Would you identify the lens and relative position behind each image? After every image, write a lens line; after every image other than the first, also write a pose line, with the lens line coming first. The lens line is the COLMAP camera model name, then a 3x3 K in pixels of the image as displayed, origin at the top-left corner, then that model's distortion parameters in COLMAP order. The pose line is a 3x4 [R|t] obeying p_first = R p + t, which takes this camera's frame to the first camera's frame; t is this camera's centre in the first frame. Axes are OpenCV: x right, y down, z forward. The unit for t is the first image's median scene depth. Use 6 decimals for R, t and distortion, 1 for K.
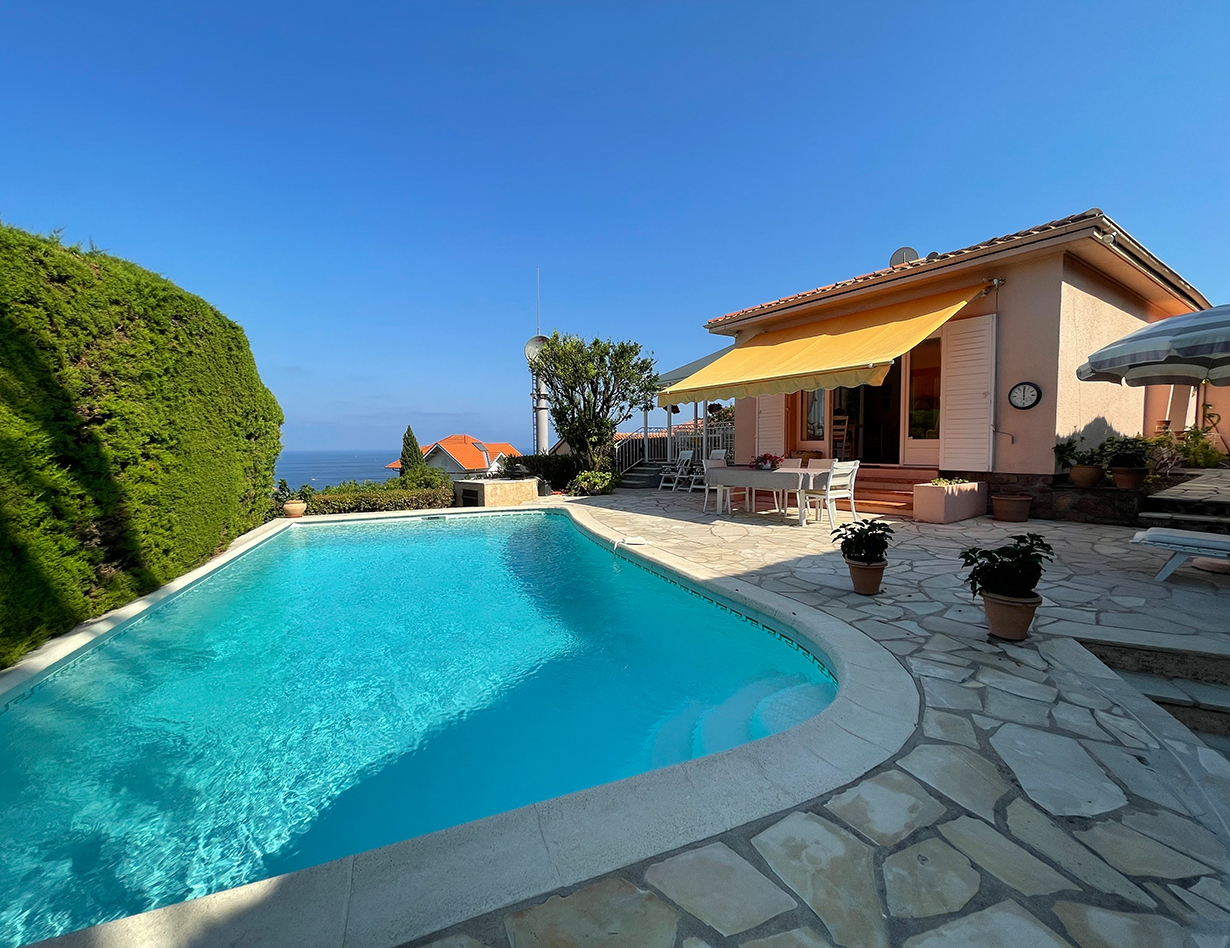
lens RADIAL K [[532.1, 0, 623.5], [0, 532.1, 476.7], [0, 0, 1]] dist [-0.001484, 0.003754]
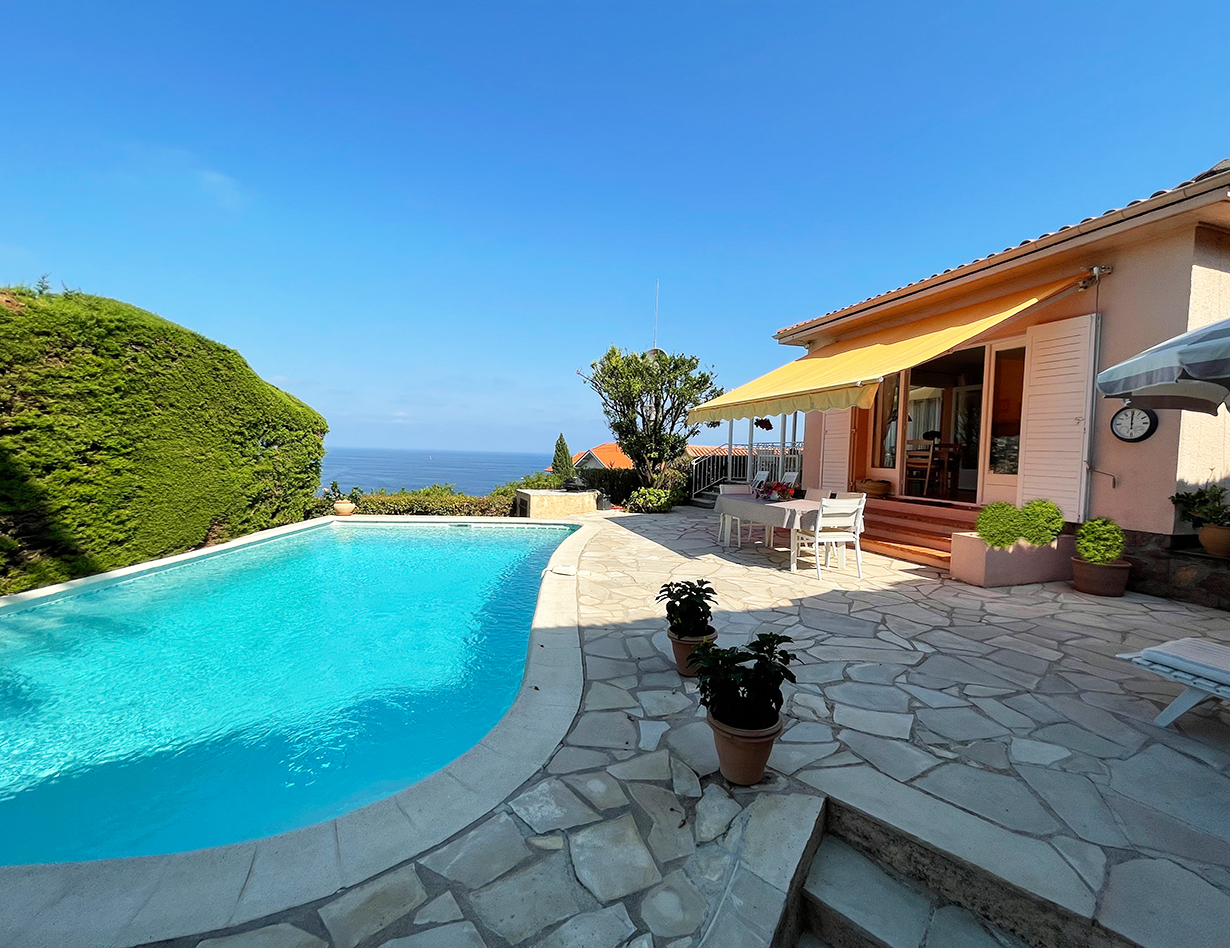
lens RADIAL K [[532.1, 0, 621.0], [0, 532.1, 472.1], [0, 0, 1]] dist [-0.001484, 0.003754]
pose [[0.957449, 0.049725, -0.284287, 0.291598], [-0.057815, 0.998124, -0.020129, -0.030095], [0.282753, 0.035709, 0.958528, 0.102536]]
